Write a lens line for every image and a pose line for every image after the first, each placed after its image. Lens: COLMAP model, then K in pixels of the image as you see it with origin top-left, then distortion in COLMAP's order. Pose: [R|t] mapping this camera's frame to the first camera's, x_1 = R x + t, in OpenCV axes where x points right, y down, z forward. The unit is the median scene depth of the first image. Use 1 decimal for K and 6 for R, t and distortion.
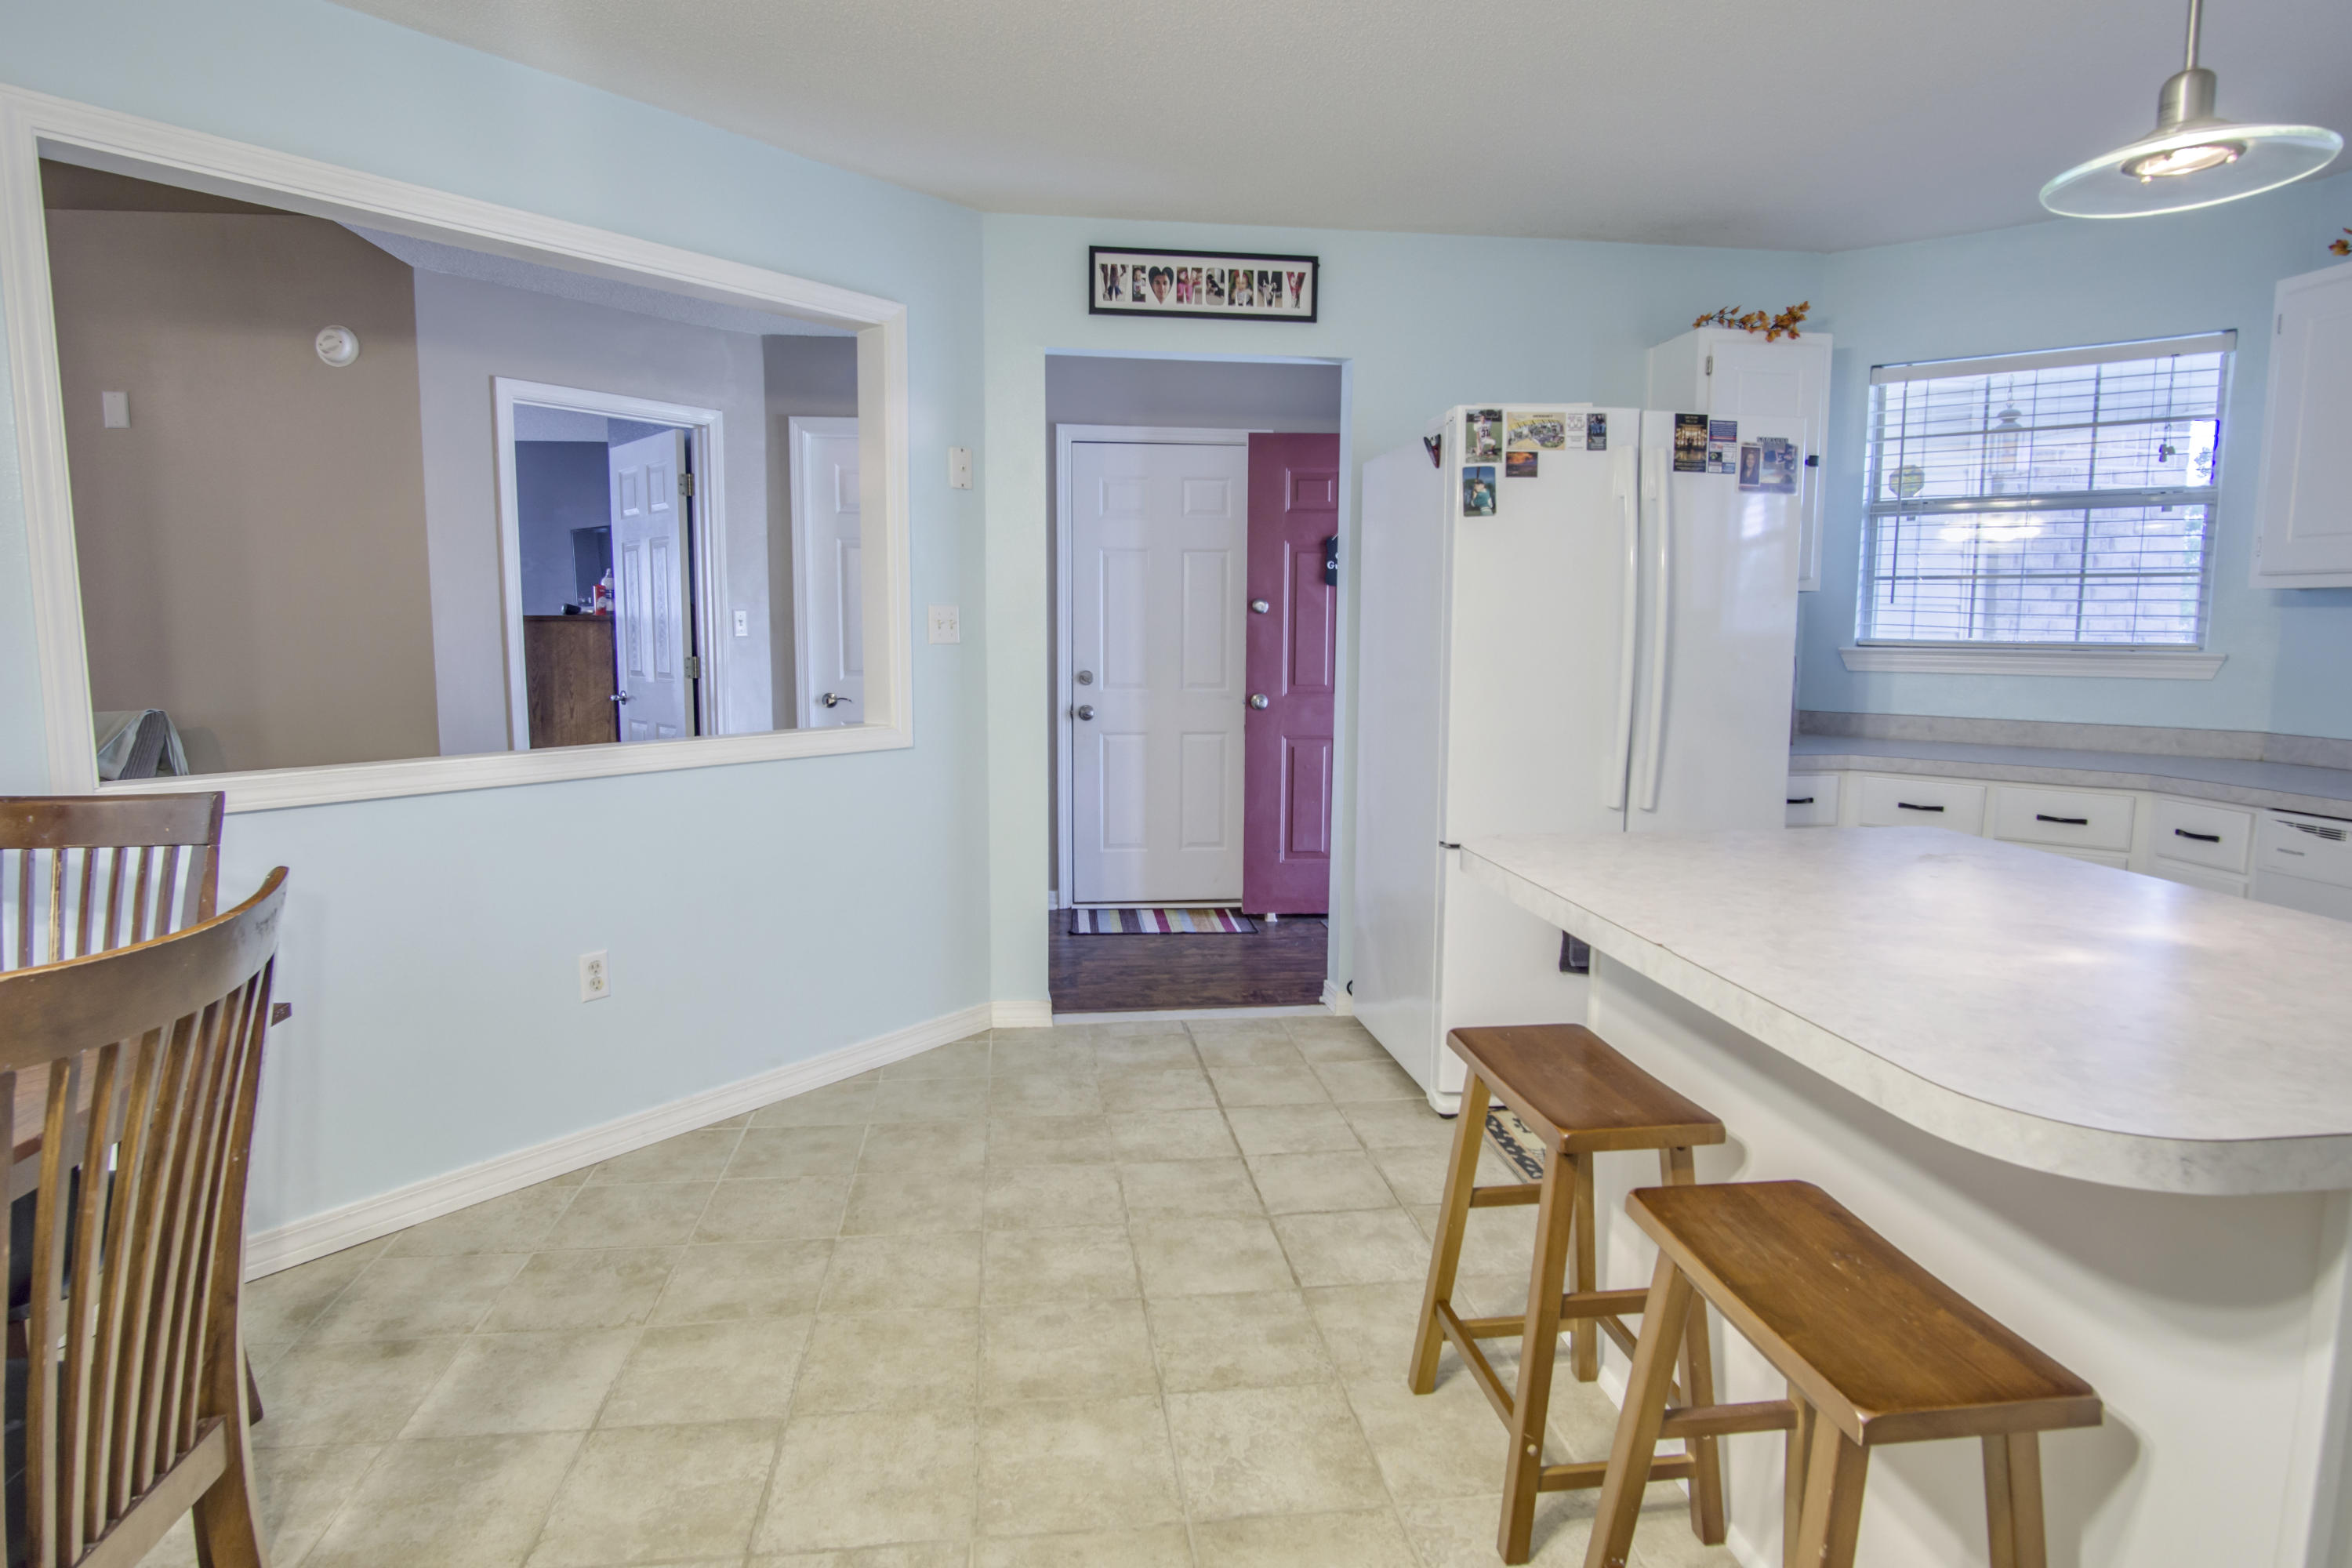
lens RADIAL K [[1252.8, 0, 1162.9], [0, 1252.8, 762.0], [0, 0, 1]] dist [-0.032040, 0.006756]
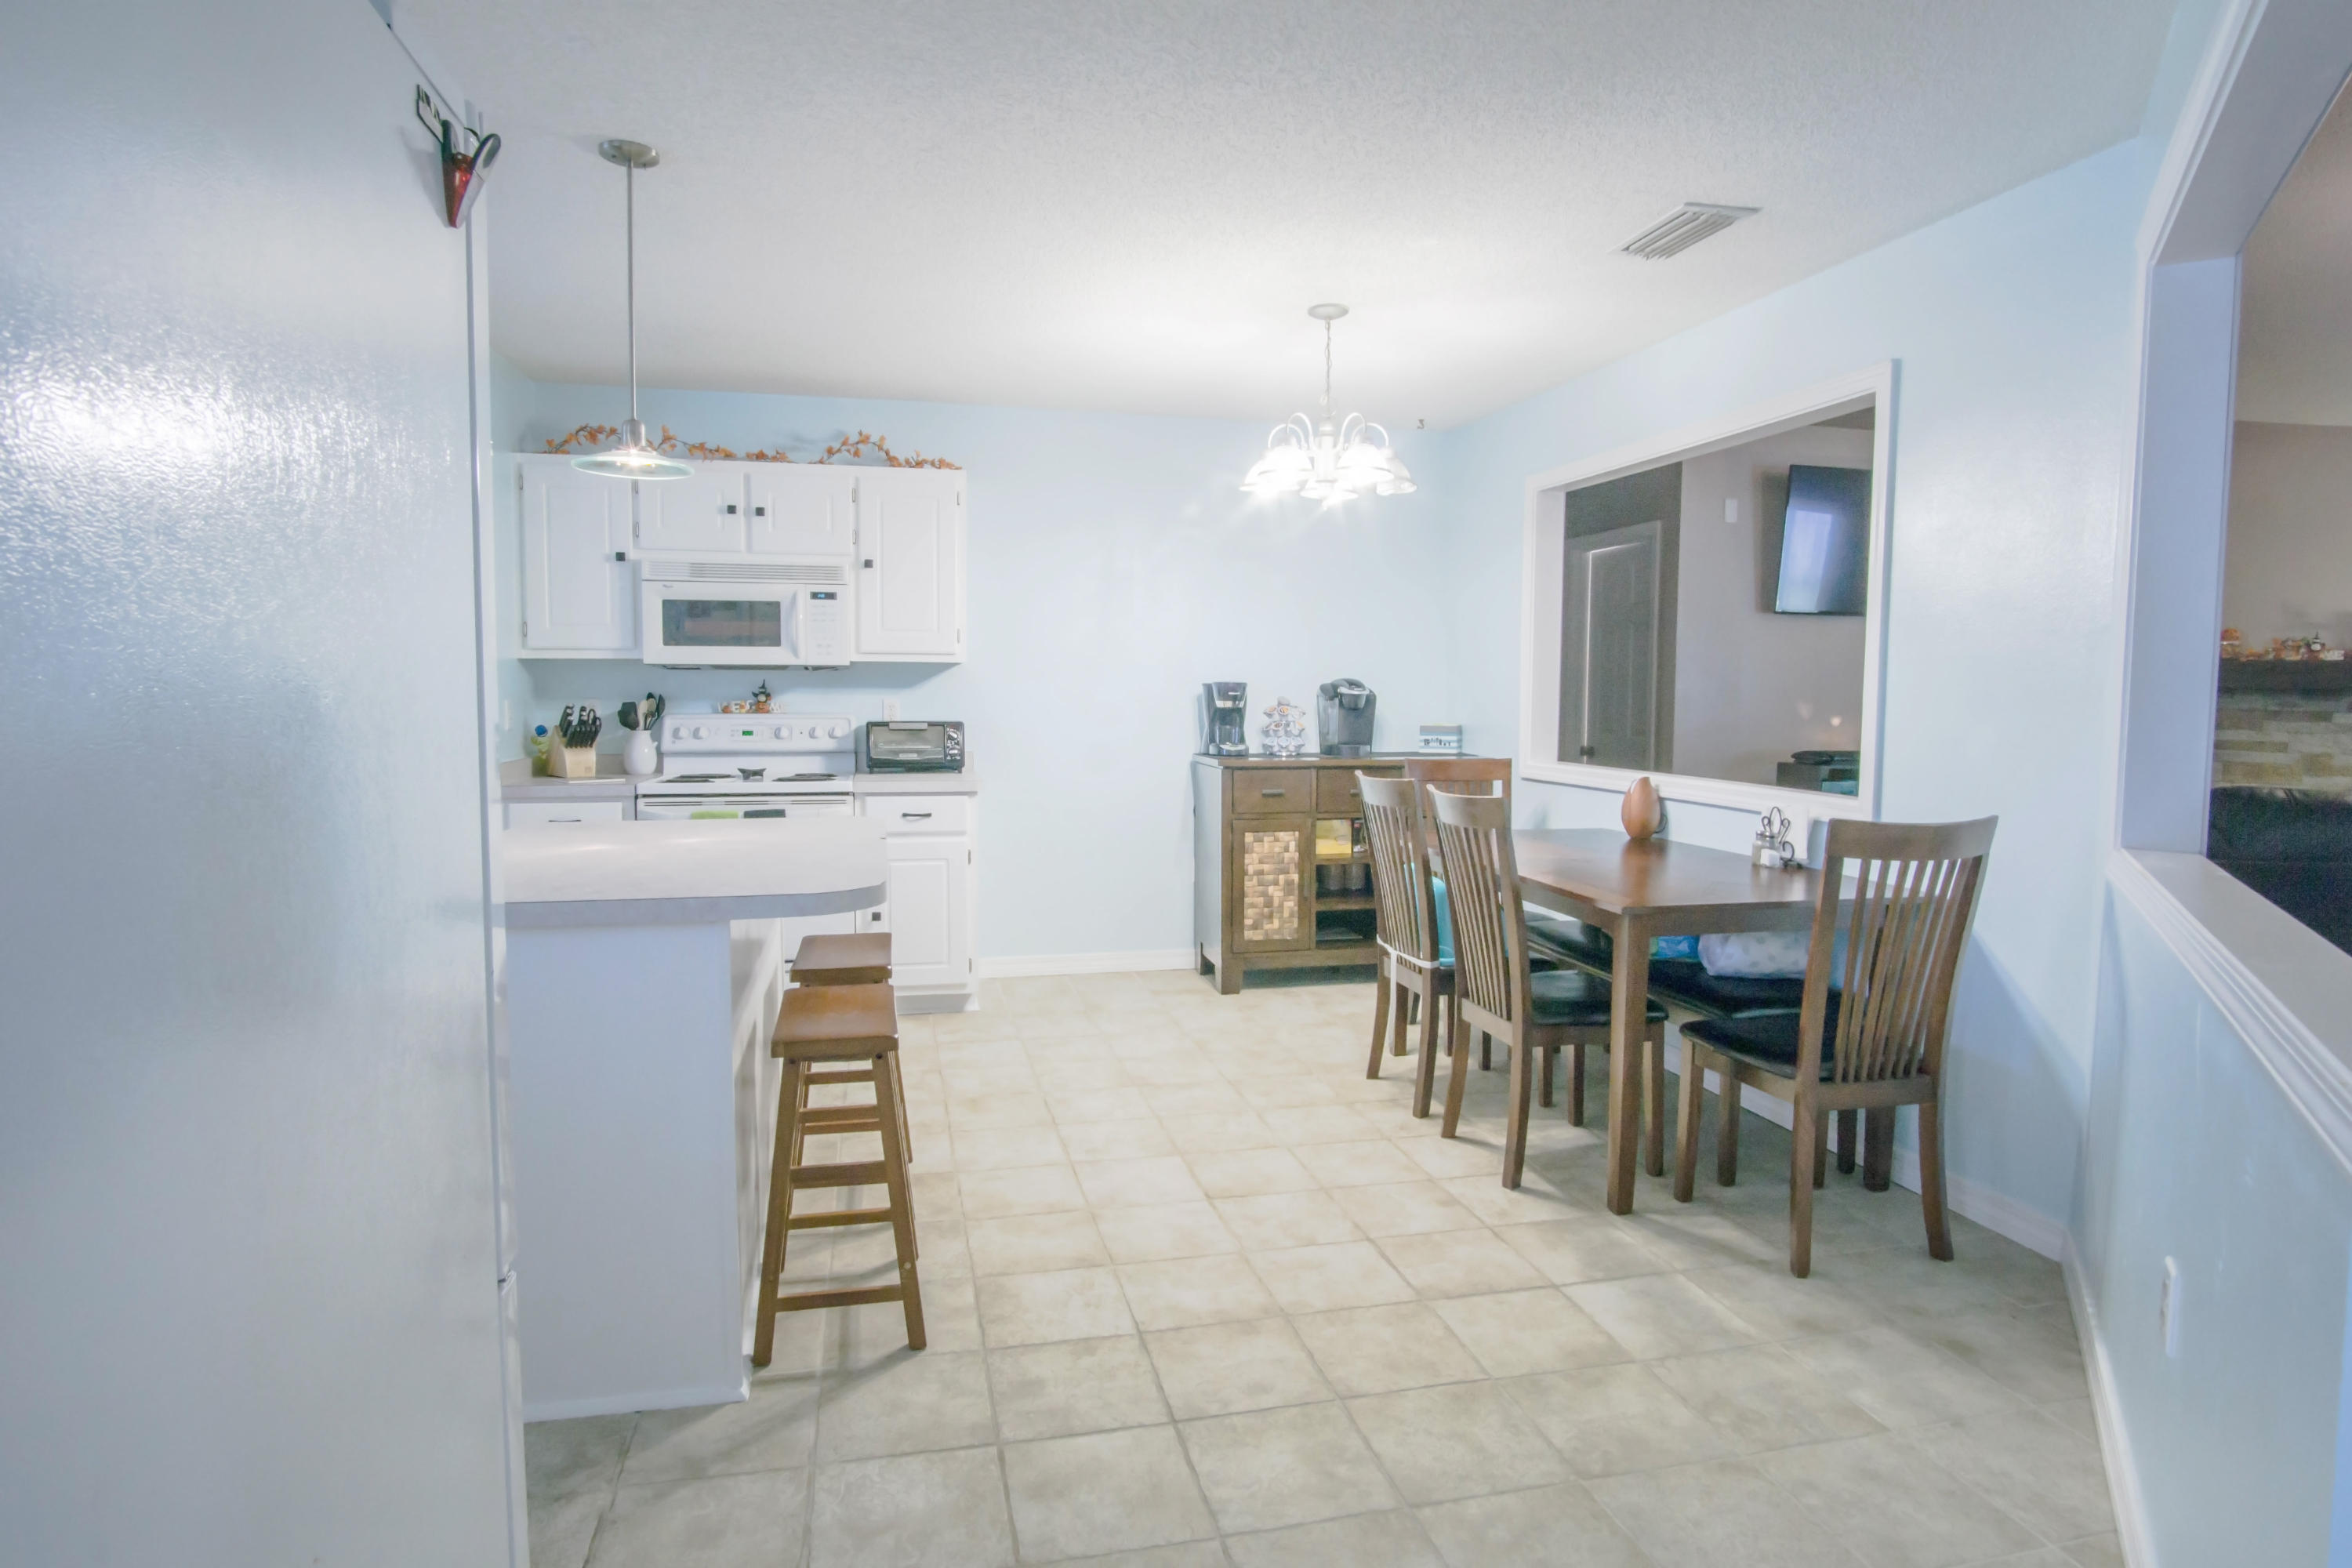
lens RADIAL K [[1252.8, 0, 1151.2], [0, 1252.8, 767.3], [0, 0, 1]] dist [-0.032040, 0.006756]
pose [[-0.995723, -0.004007, -0.092298, 0.058627], [-0.020127, 0.984471, 0.174390, -0.136692], [0.090166, 0.175501, -0.980341, 1.212594]]
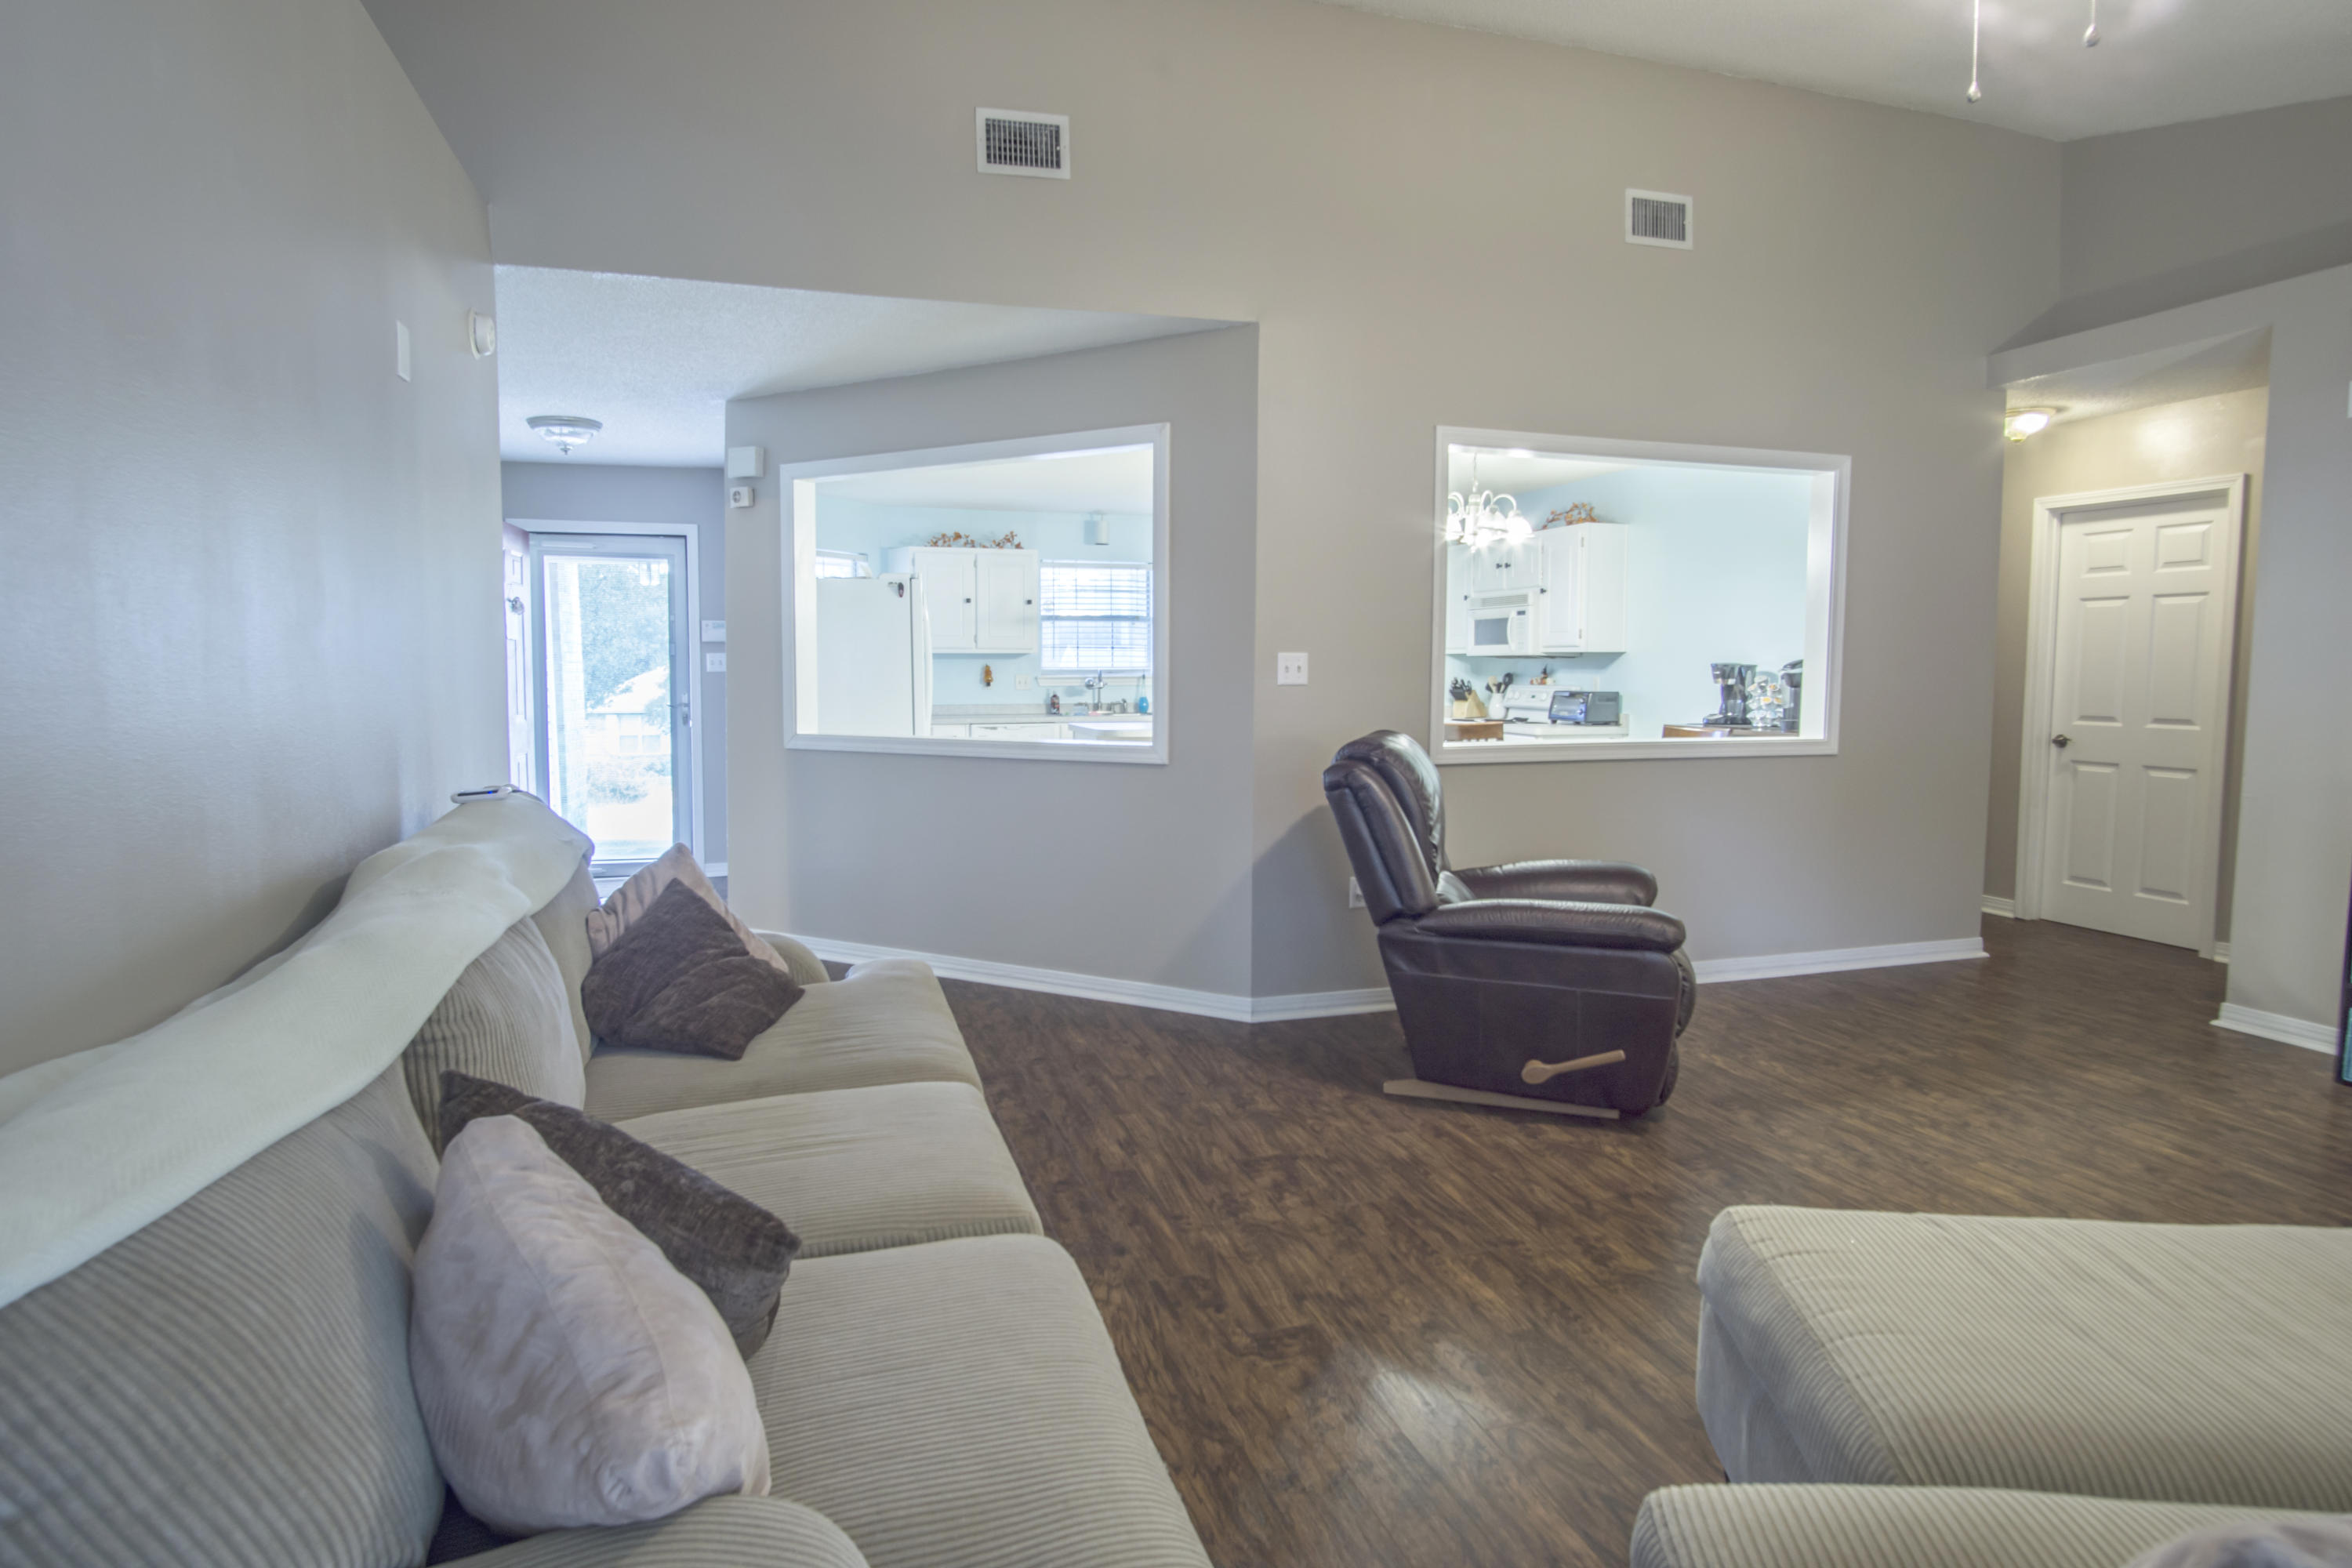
lens RADIAL K [[1252.8, 0, 1133.0], [0, 1252.8, 766.7], [0, 0, 1]] dist [-0.032040, 0.006756]
pose [[-0.152851, -0.082894, 0.984767, -1.860231], [0.109415, 0.988930, 0.100227, -0.104362], [-0.982174, 0.123068, -0.142089, 0.849452]]
